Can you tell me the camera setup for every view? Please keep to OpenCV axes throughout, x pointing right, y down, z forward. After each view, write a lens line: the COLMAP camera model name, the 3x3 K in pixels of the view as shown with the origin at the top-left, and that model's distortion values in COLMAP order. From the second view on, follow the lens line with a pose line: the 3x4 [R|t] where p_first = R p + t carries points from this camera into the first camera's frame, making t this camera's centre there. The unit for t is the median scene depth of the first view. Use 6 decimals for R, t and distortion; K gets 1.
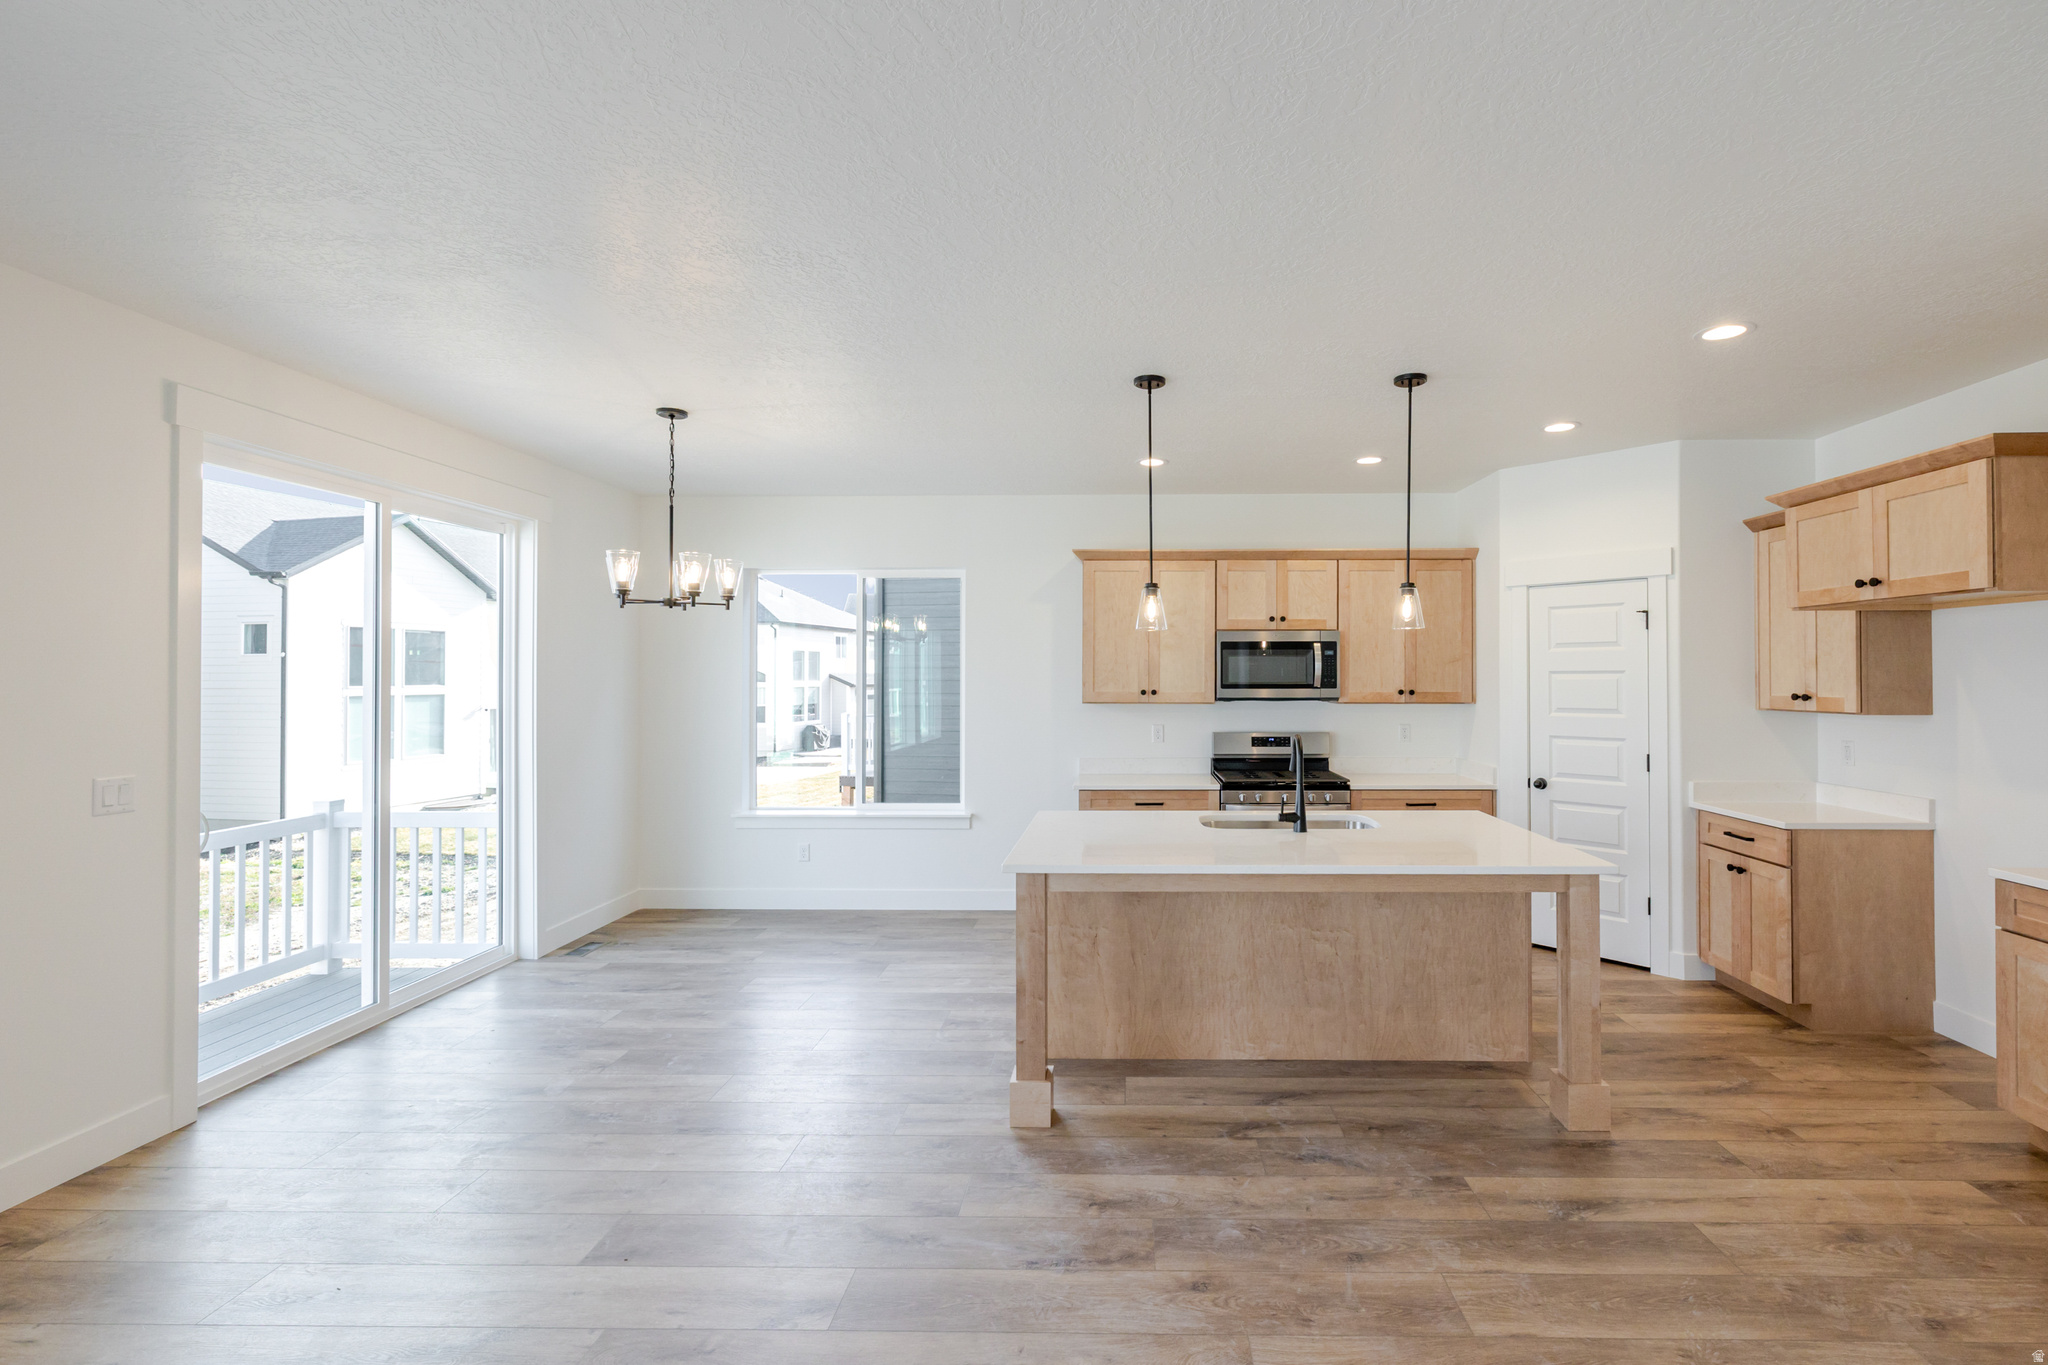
lens RADIAL K [[899.7, 0, 1101.4], [0, 899.7, 685.1], [0, 0, 1]] dist [0.005044, -0.001552]
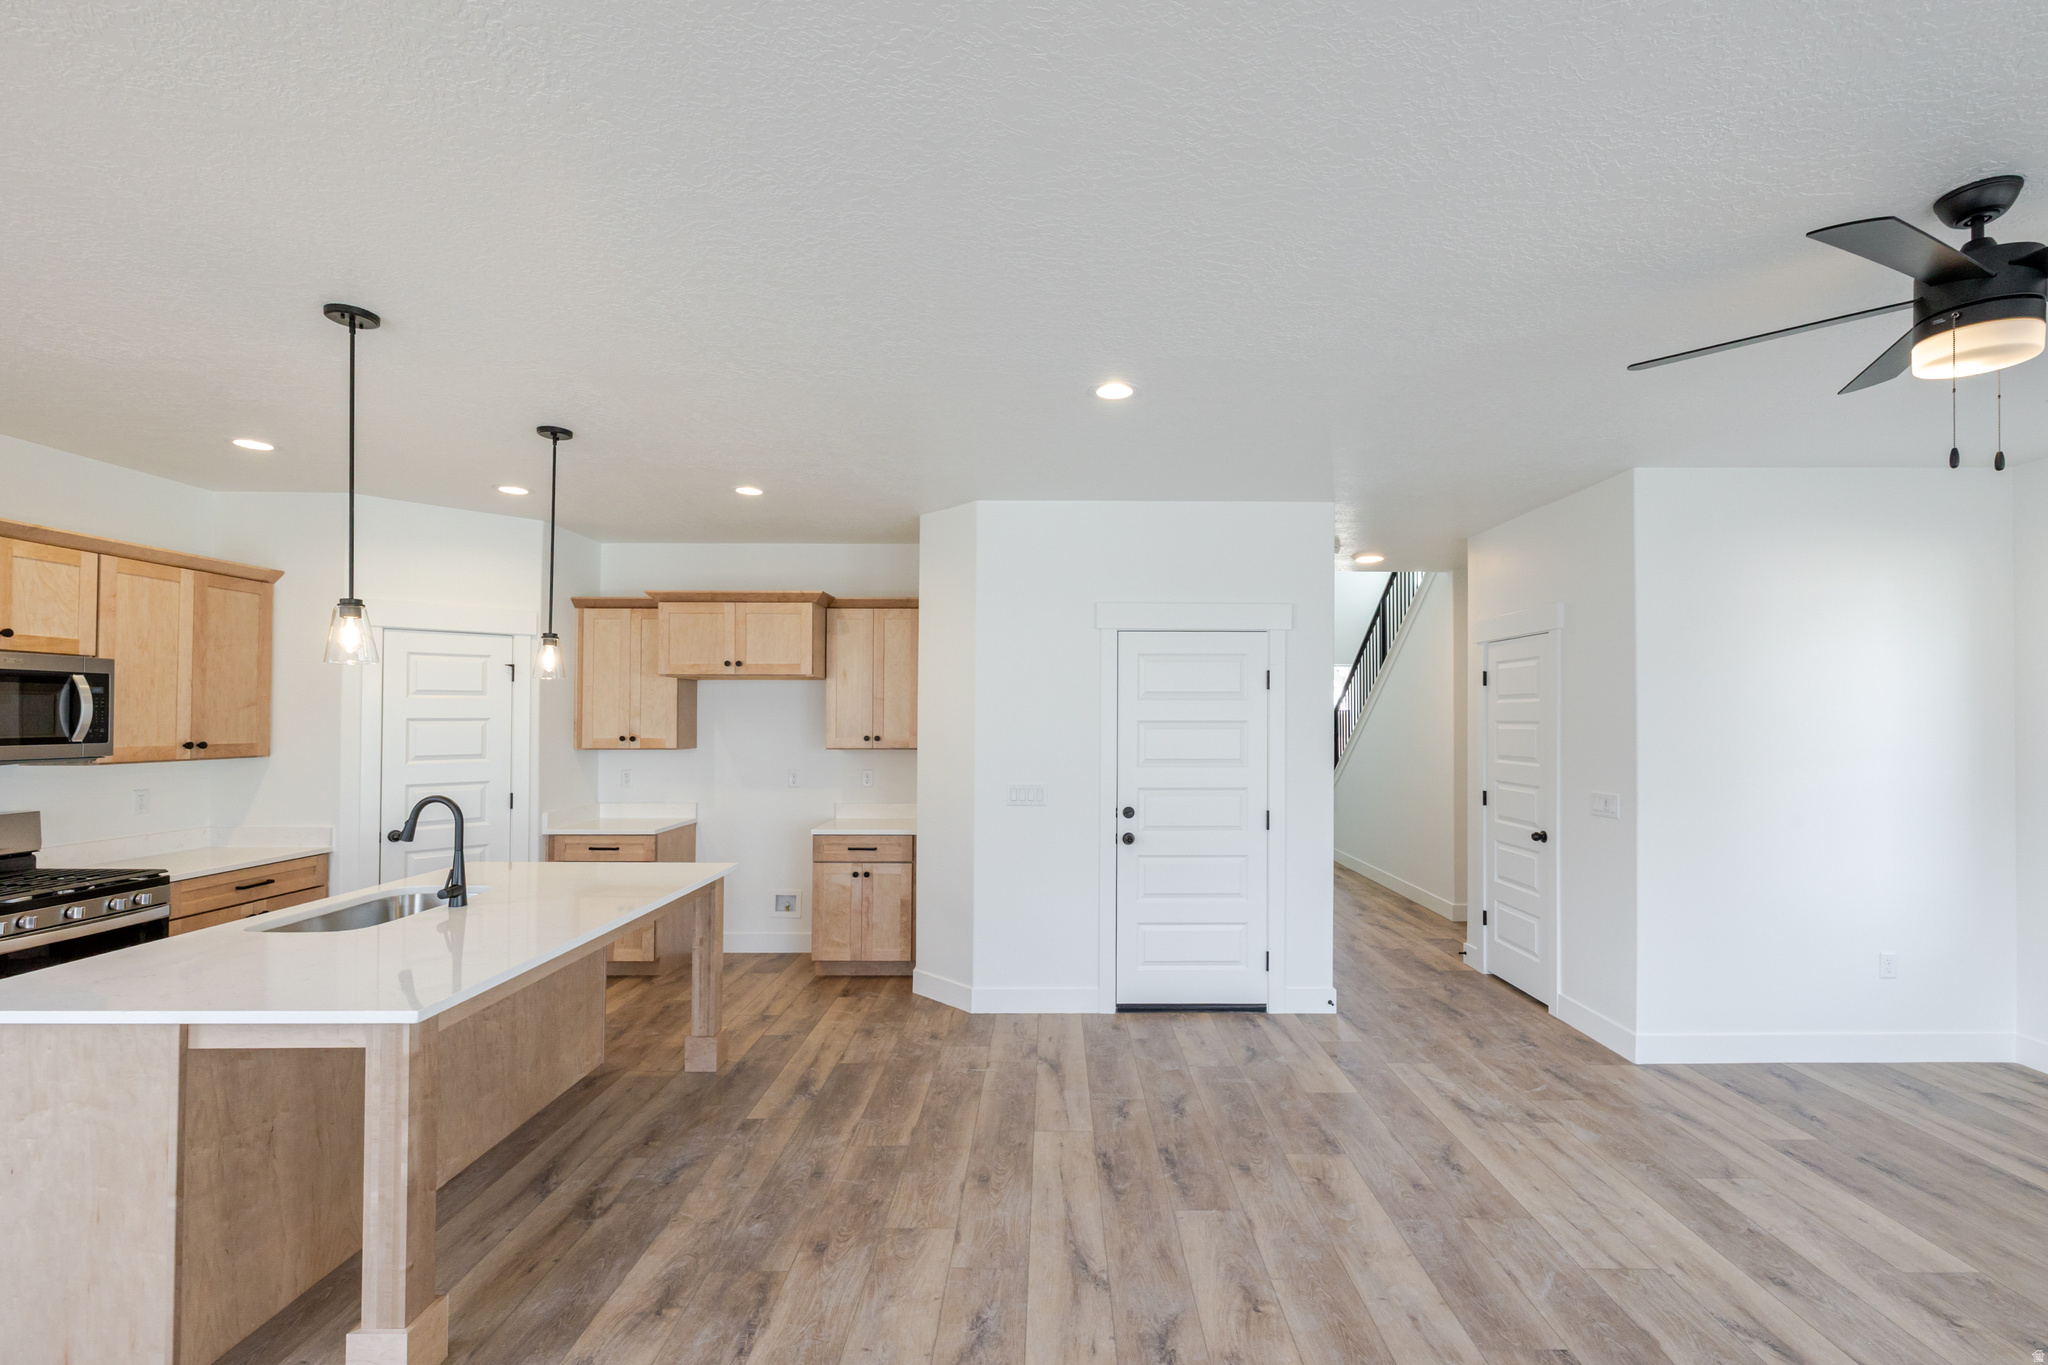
lens RADIAL K [[899.7, 0, 1073.2], [0, 899.7, 698.1], [0, 0, 1]] dist [0.005044, -0.001552]
pose [[-0.044789, 0.022662, 0.998739, -0.690208], [0.006649, 0.999727, -0.022386, -0.013433], [-0.998974, 0.005638, -0.044927, 0.450827]]
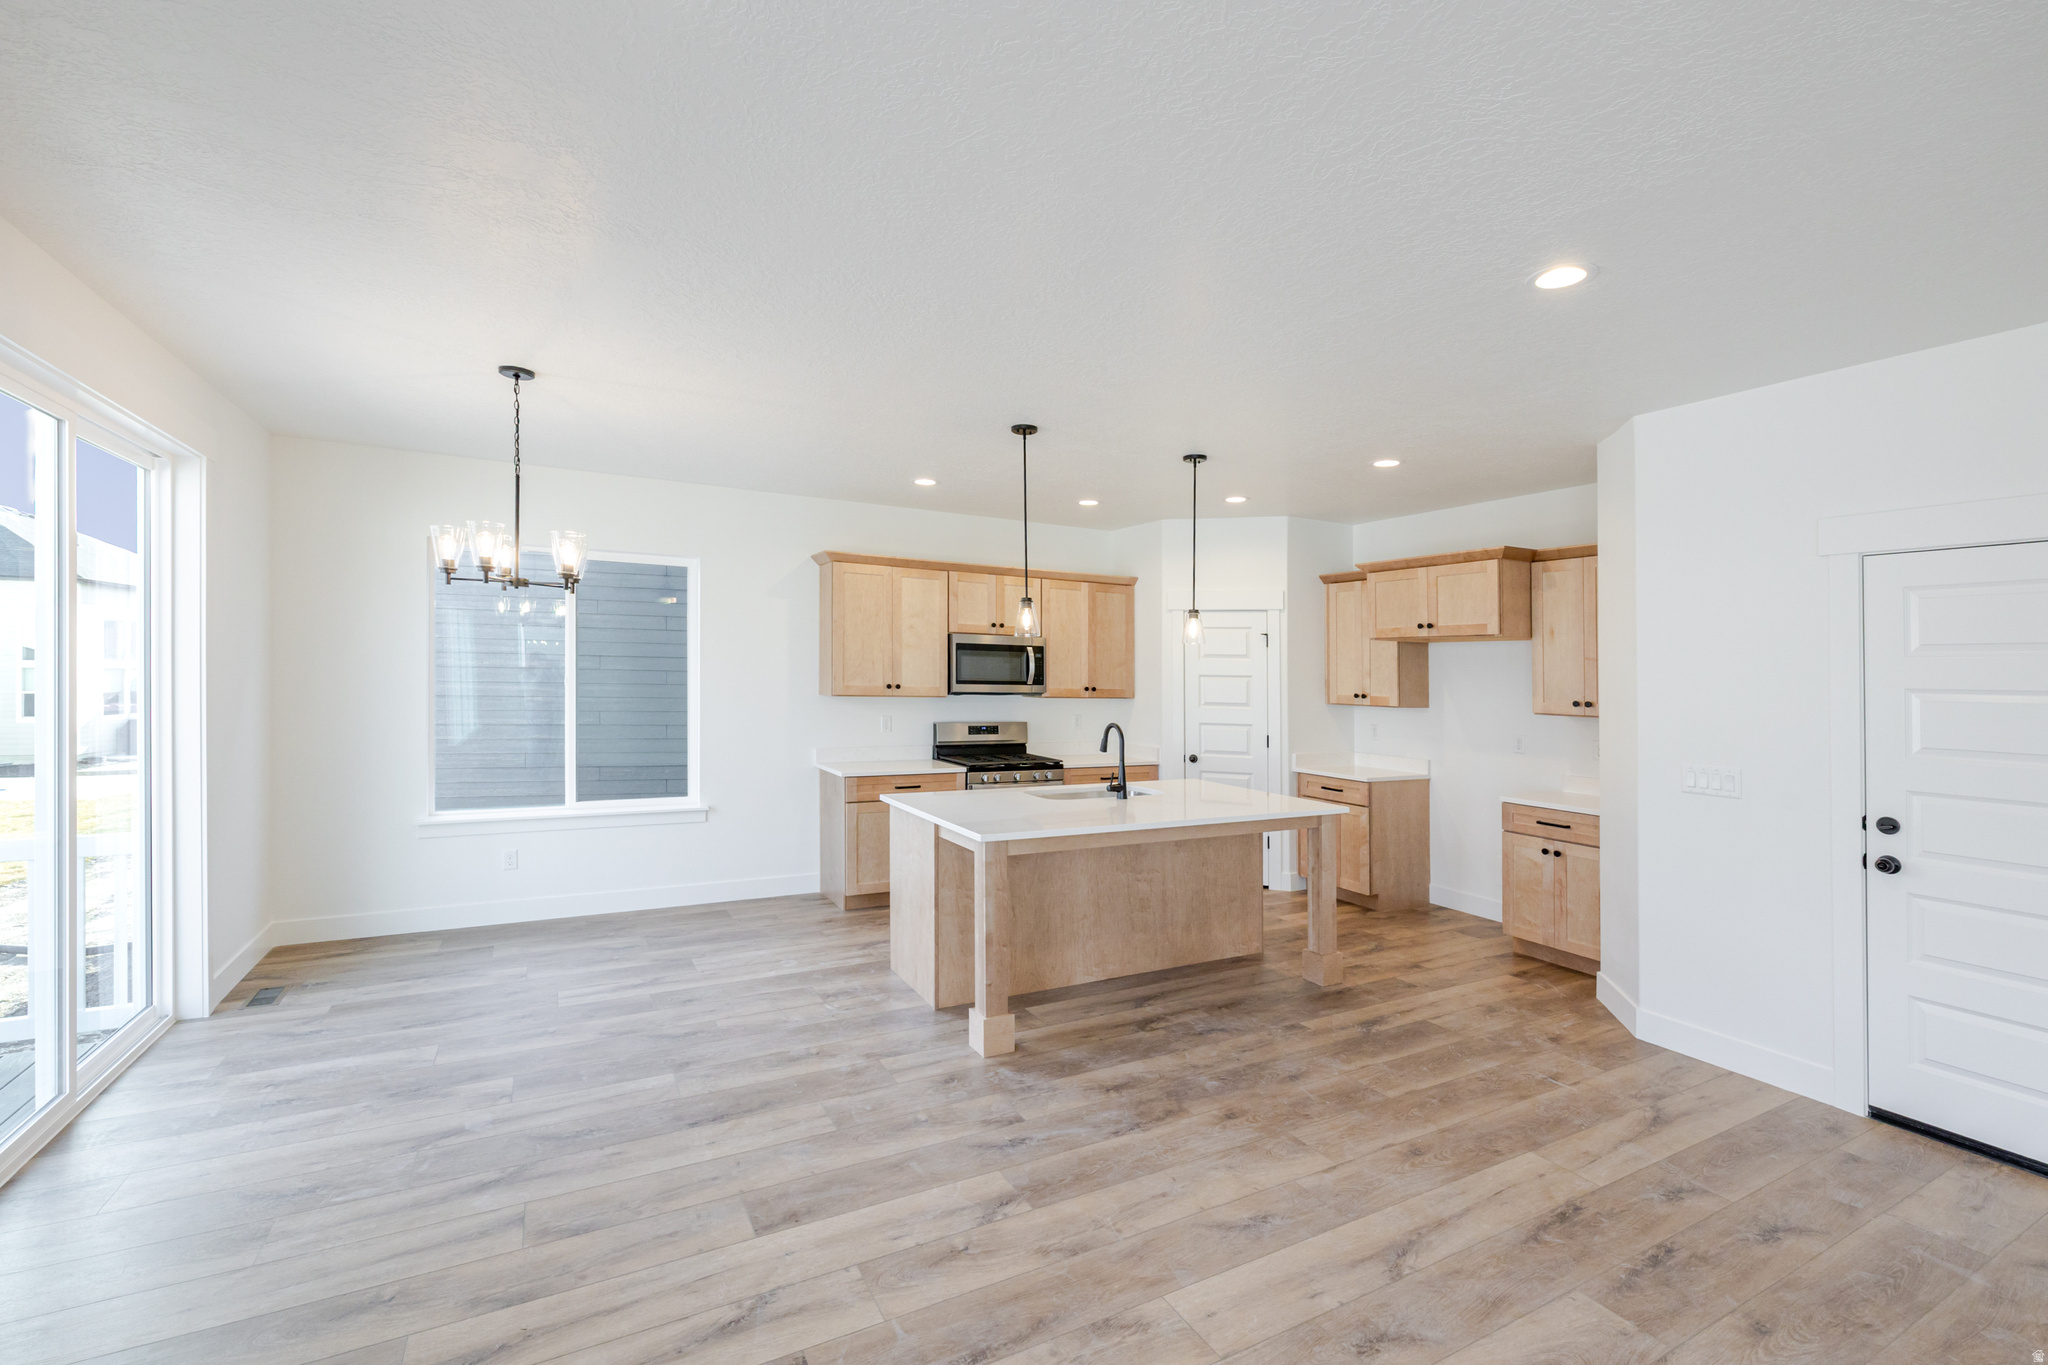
lens RADIAL K [[899.7, 0, 1007.0], [0, 899.7, 670.0], [0, 0, 1]] dist [0.005044, -0.001552]
pose [[0.872036, 0.020376, 0.489017, -0.562377], [-0.017475, 0.999792, -0.010498, -0.003033], [-0.489129, 0.000609, 0.872211, -0.033670]]
